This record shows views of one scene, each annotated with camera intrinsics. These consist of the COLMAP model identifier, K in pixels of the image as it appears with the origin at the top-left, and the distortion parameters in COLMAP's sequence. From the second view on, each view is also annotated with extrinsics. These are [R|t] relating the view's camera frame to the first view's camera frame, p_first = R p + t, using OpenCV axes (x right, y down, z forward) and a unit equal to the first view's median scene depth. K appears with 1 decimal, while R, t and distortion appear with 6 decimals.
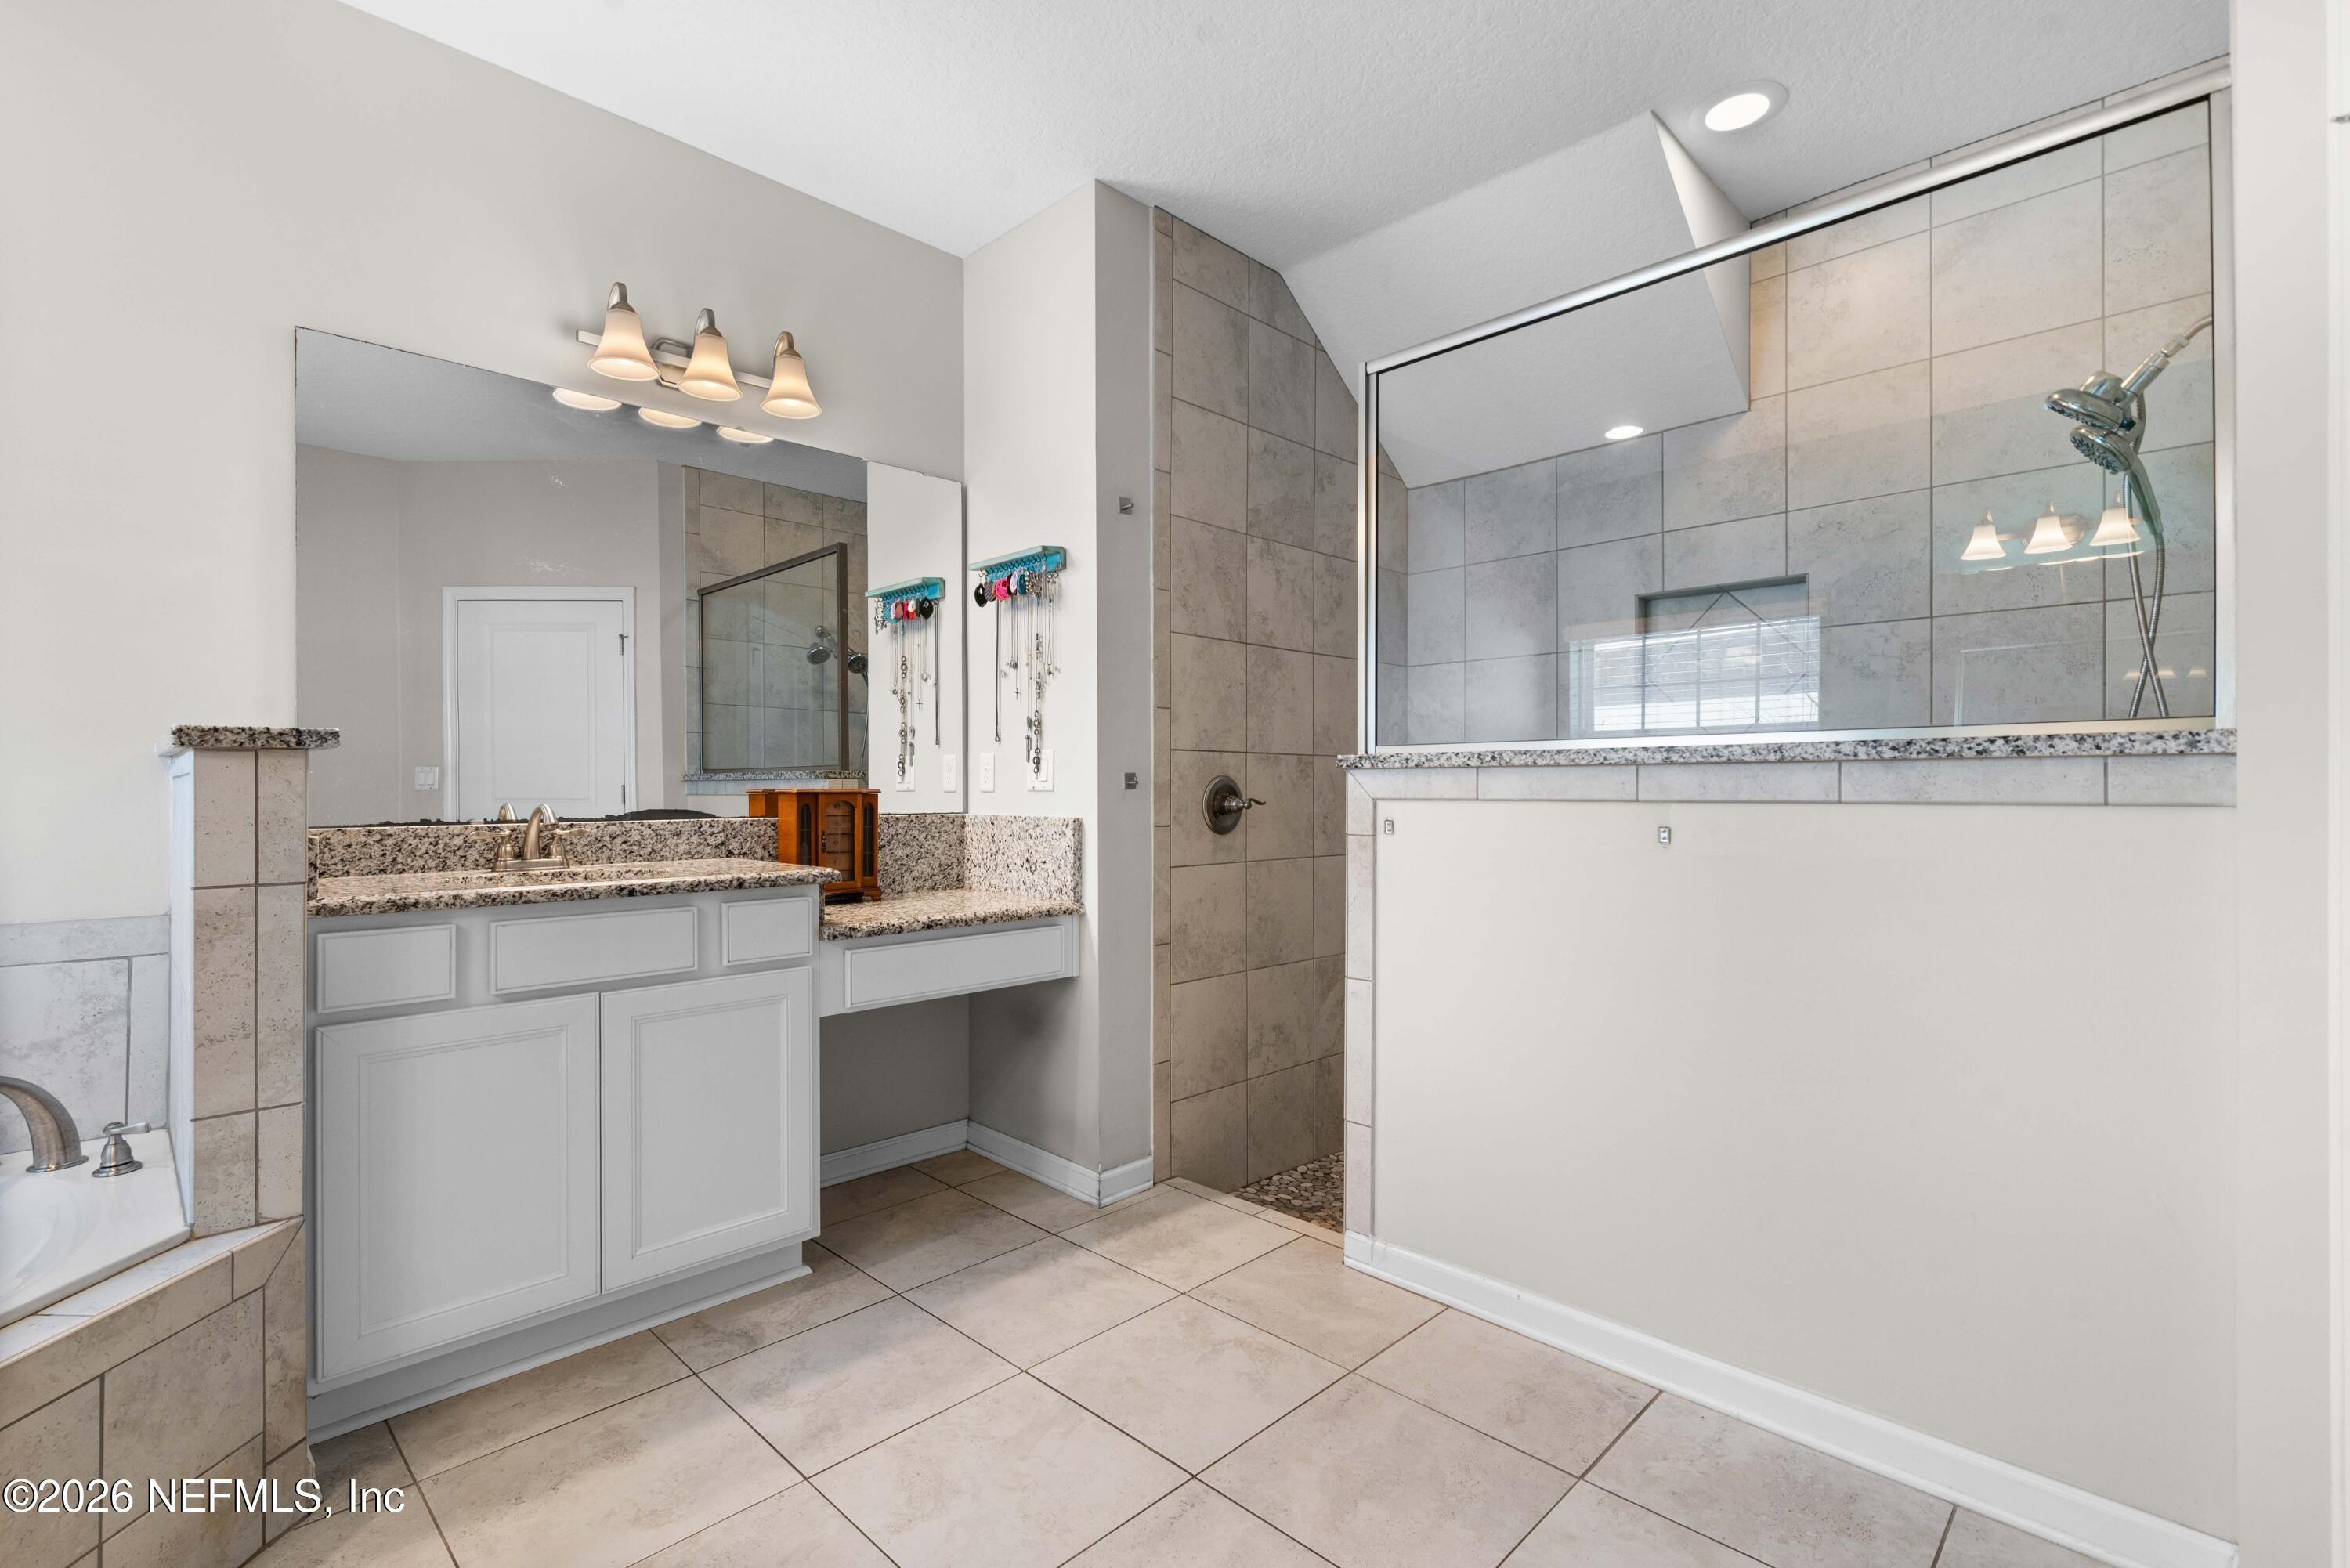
lens RADIAL K [[1074.0, 0, 1162.8], [0, 1074.0, 786.7], [0, 0, 1]] dist [0.002055, -0.000247]
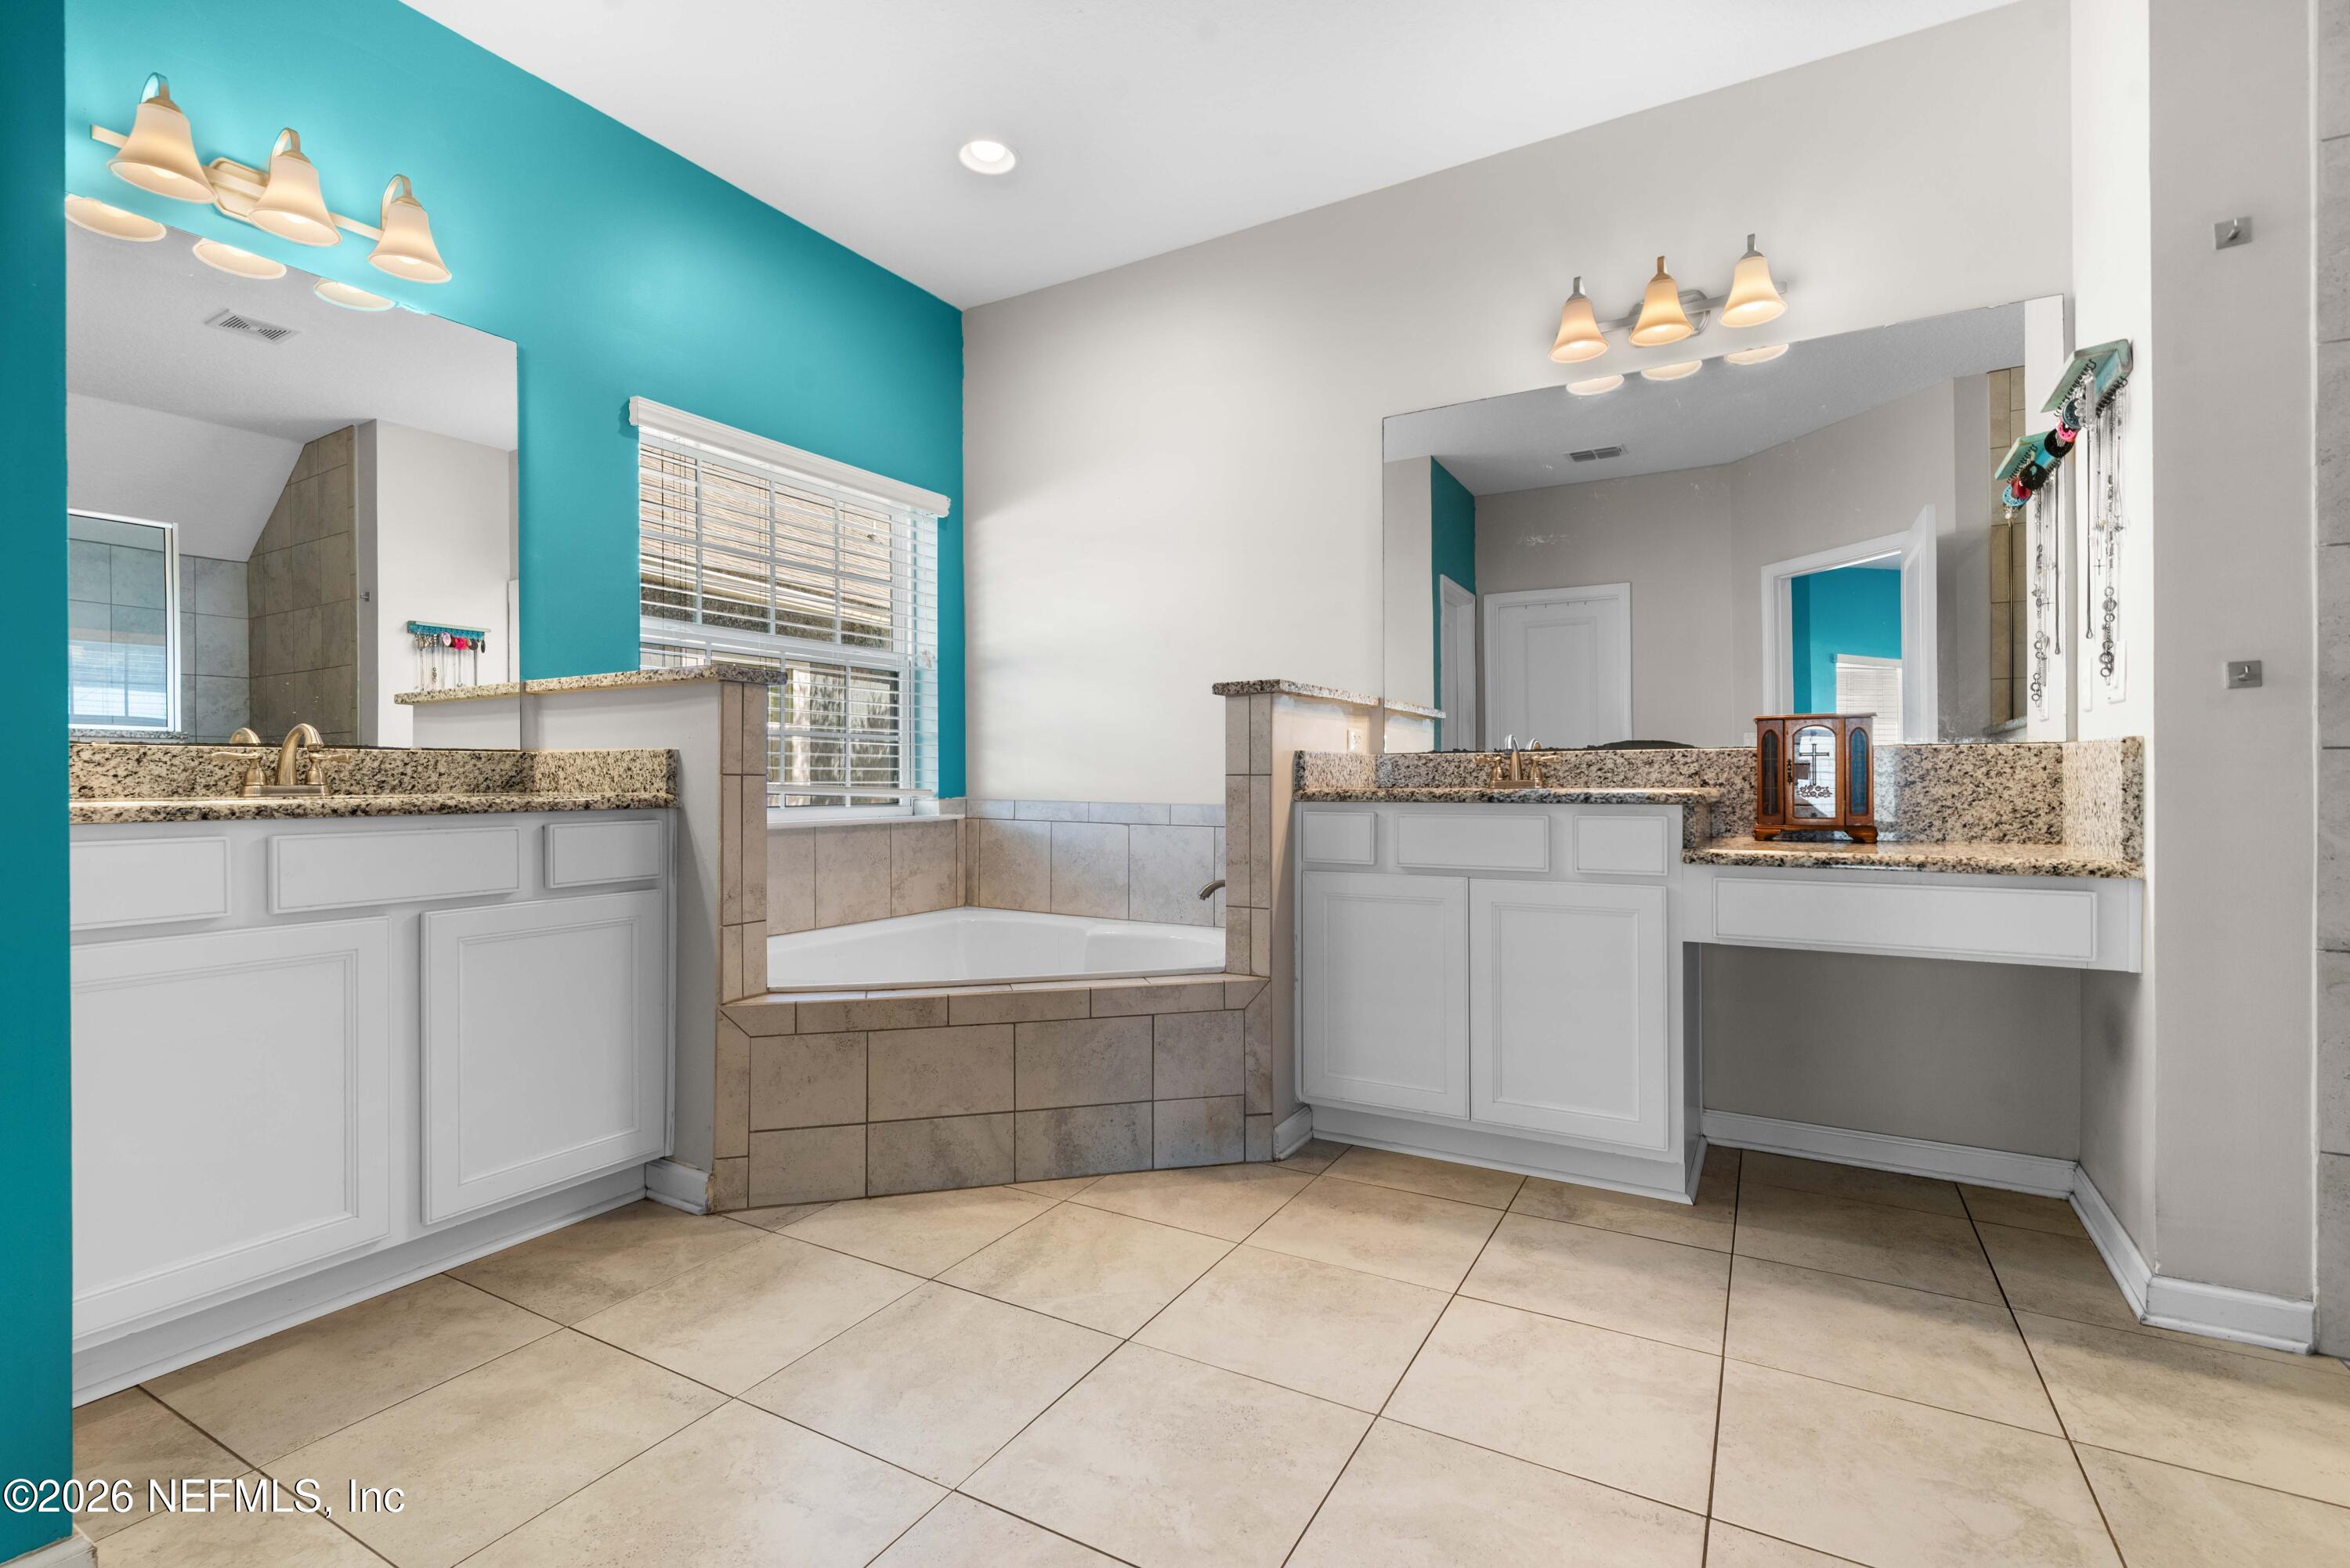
lens RADIAL K [[1074.0, 0, 1162.8], [0, 1074.0, 786.7], [0, 0, 1]] dist [0.002055, -0.000247]
pose [[0.249533, 0.004155, -0.968357, 0.470937], [0.001304, 0.999988, 0.004627, 0.063725], [0.968365, -0.002418, 0.249525, 0.276114]]
